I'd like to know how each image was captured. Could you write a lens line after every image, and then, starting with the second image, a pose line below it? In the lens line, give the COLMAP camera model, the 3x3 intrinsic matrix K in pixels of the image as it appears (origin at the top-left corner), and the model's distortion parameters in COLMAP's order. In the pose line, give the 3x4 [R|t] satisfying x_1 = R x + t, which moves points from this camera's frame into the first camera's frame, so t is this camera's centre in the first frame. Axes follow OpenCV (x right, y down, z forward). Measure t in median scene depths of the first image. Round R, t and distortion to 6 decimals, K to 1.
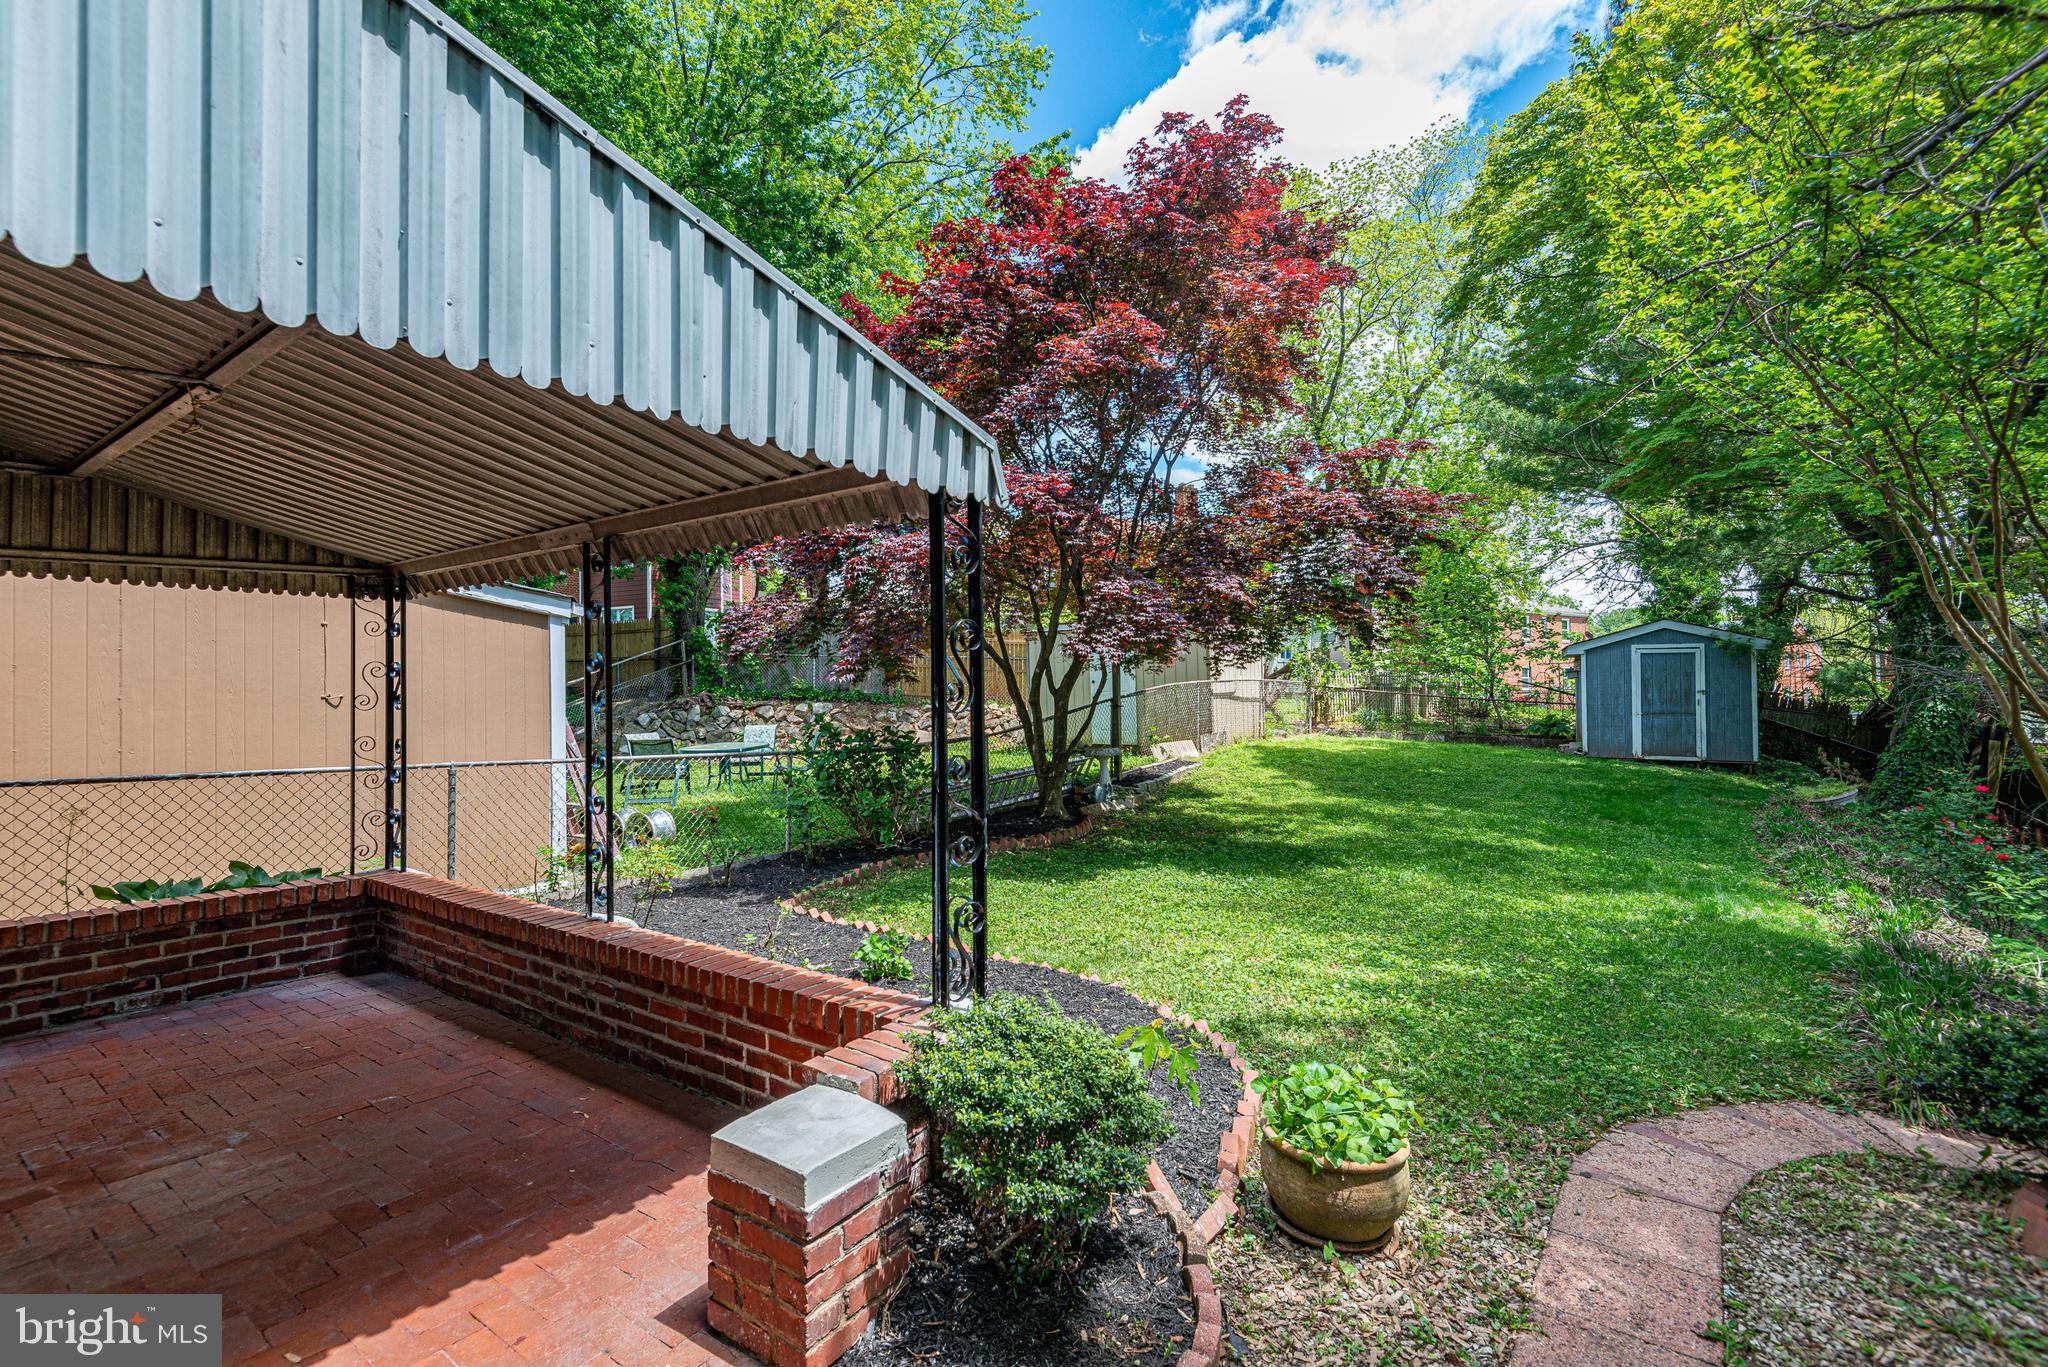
lens RADIAL K [[865.5, 0, 1017.0], [0, 865.5, 683.7], [0, 0, 1]] dist [0.000946, -0.017144]
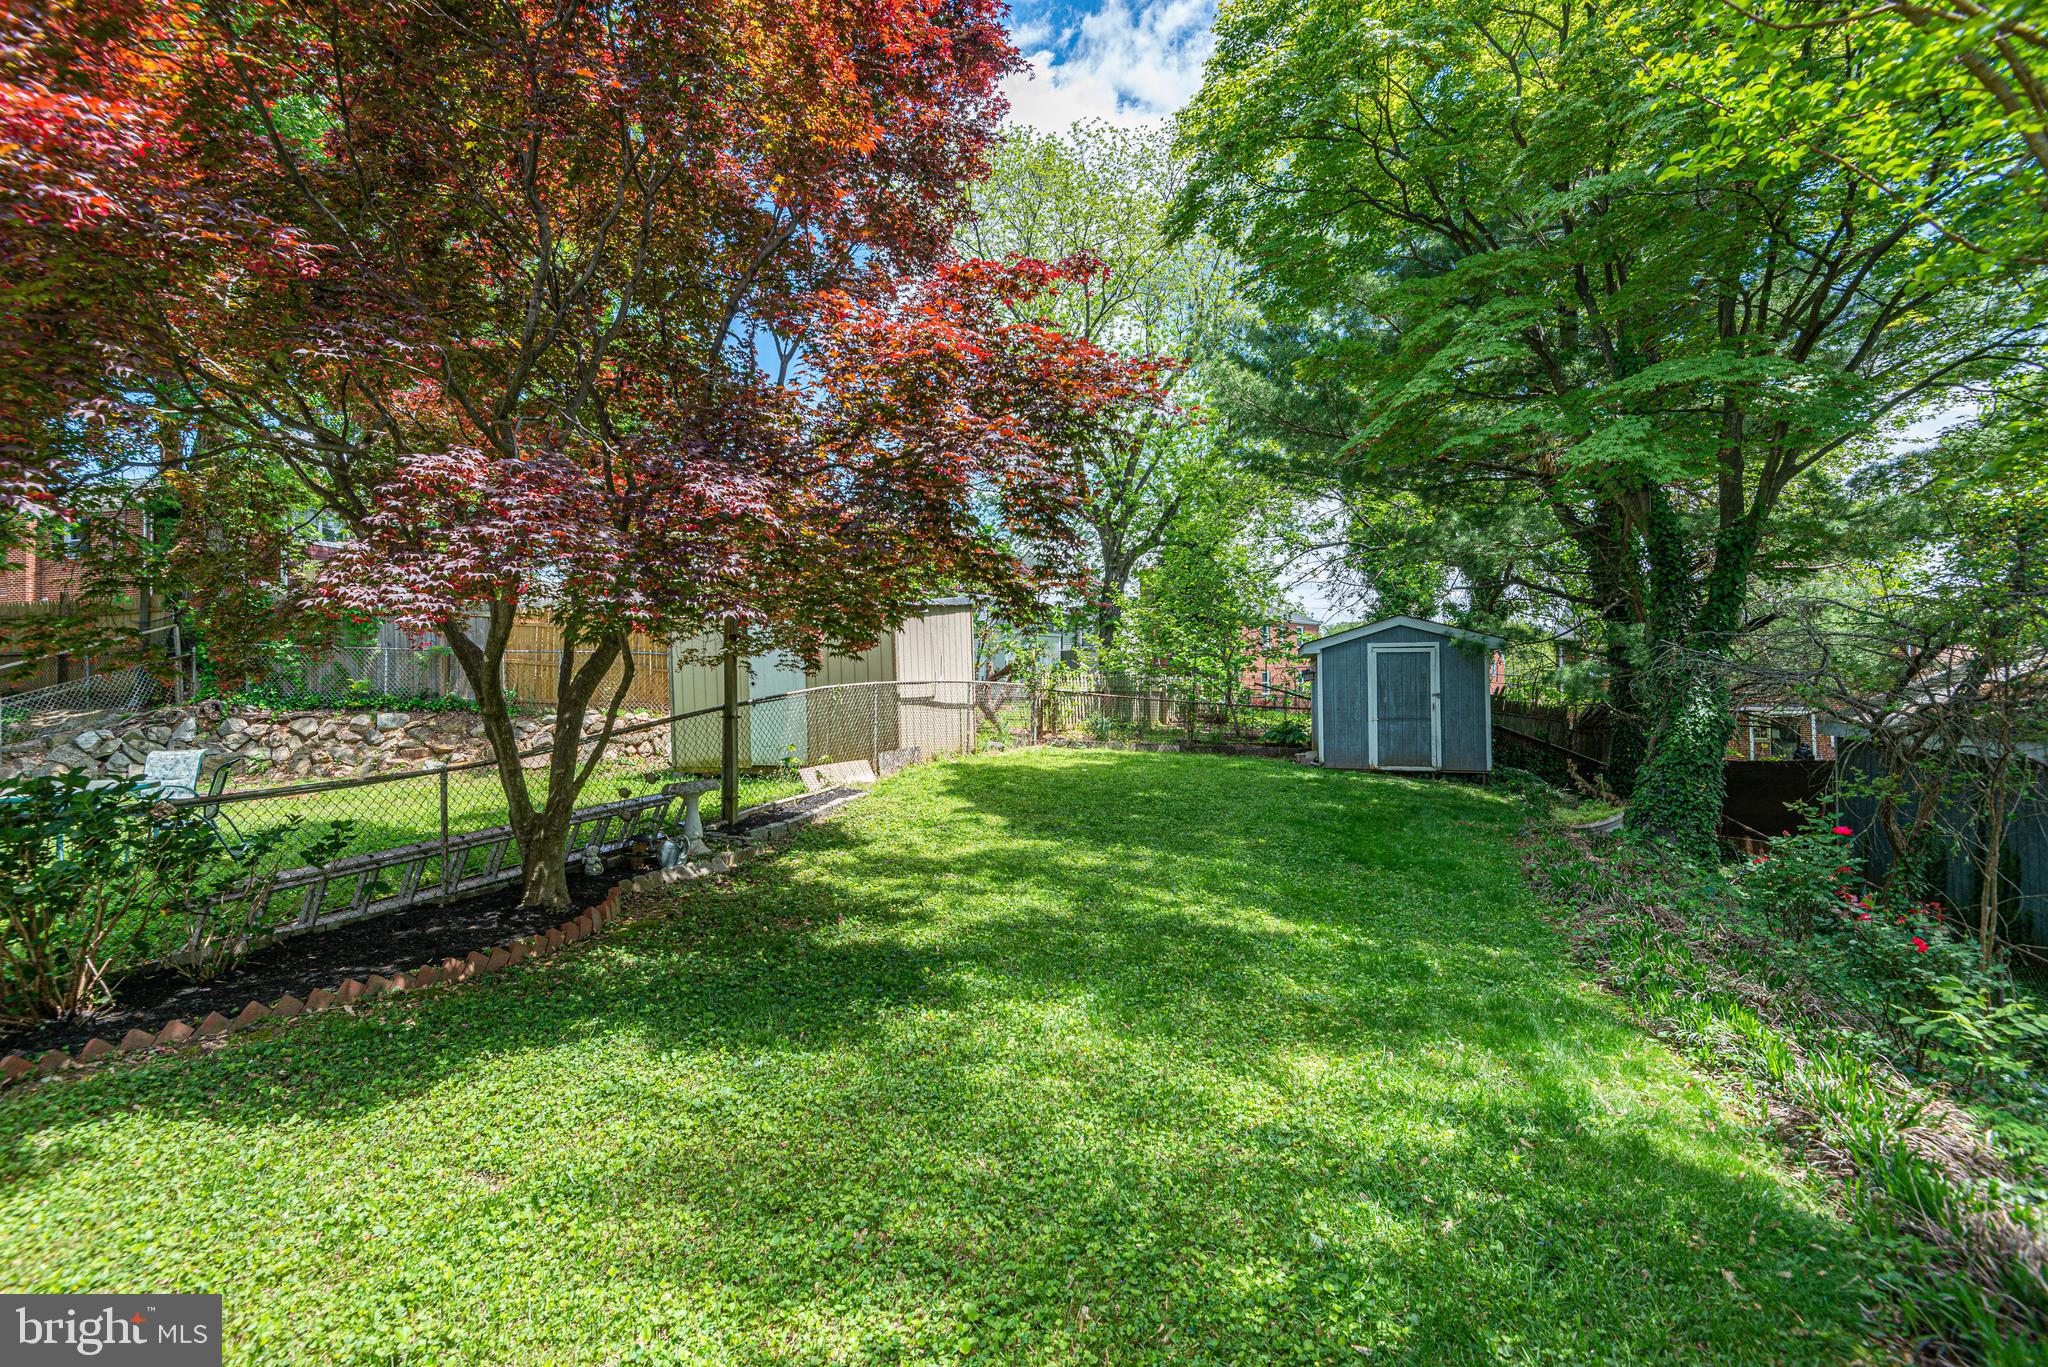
lens RADIAL K [[865.5, 0, 1017.0], [0, 865.5, 683.7], [0, 0, 1]] dist [0.000946, -0.017144]
pose [[0.968807, 0.000676, 0.247814, 0.122809], [0.000829, 0.999982, -0.005970, 0.002215], [-0.247813, 0.005989, 0.968789, 0.197209]]
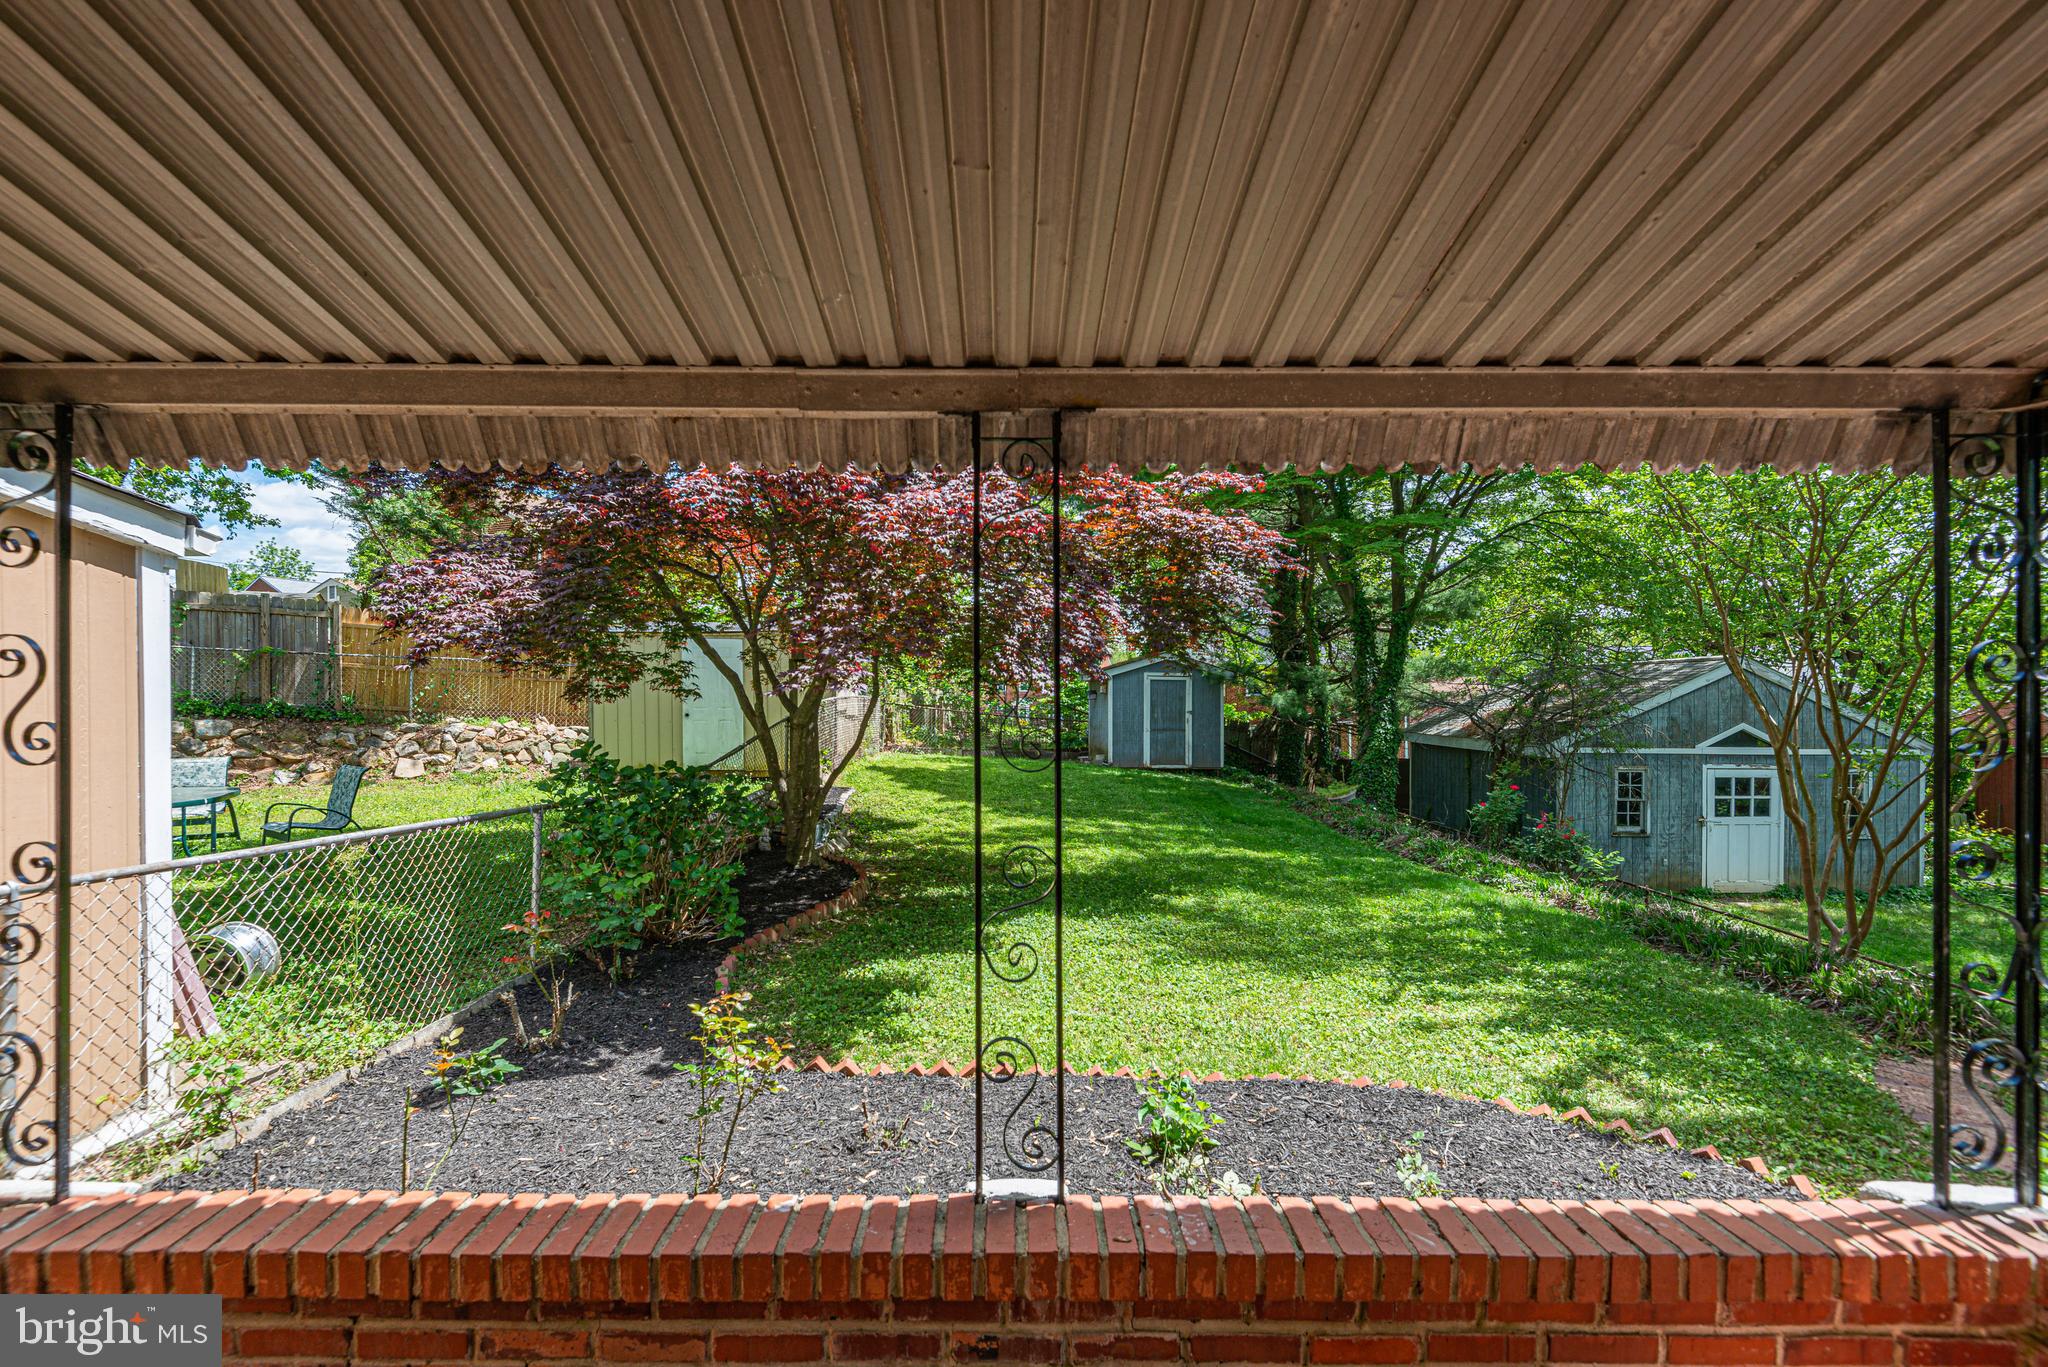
lens RADIAL K [[881.1, 0, 981.0], [0, 881.1, 702.7], [0, 0, 1]] dist [0.002841, 0.000588]
pose [[0.818784, 0.010308, 0.574009, -0.158561], [-0.015158, 0.999878, 0.003667, -0.003876], [-0.573901, -0.011703, 0.818841, 0.119572]]
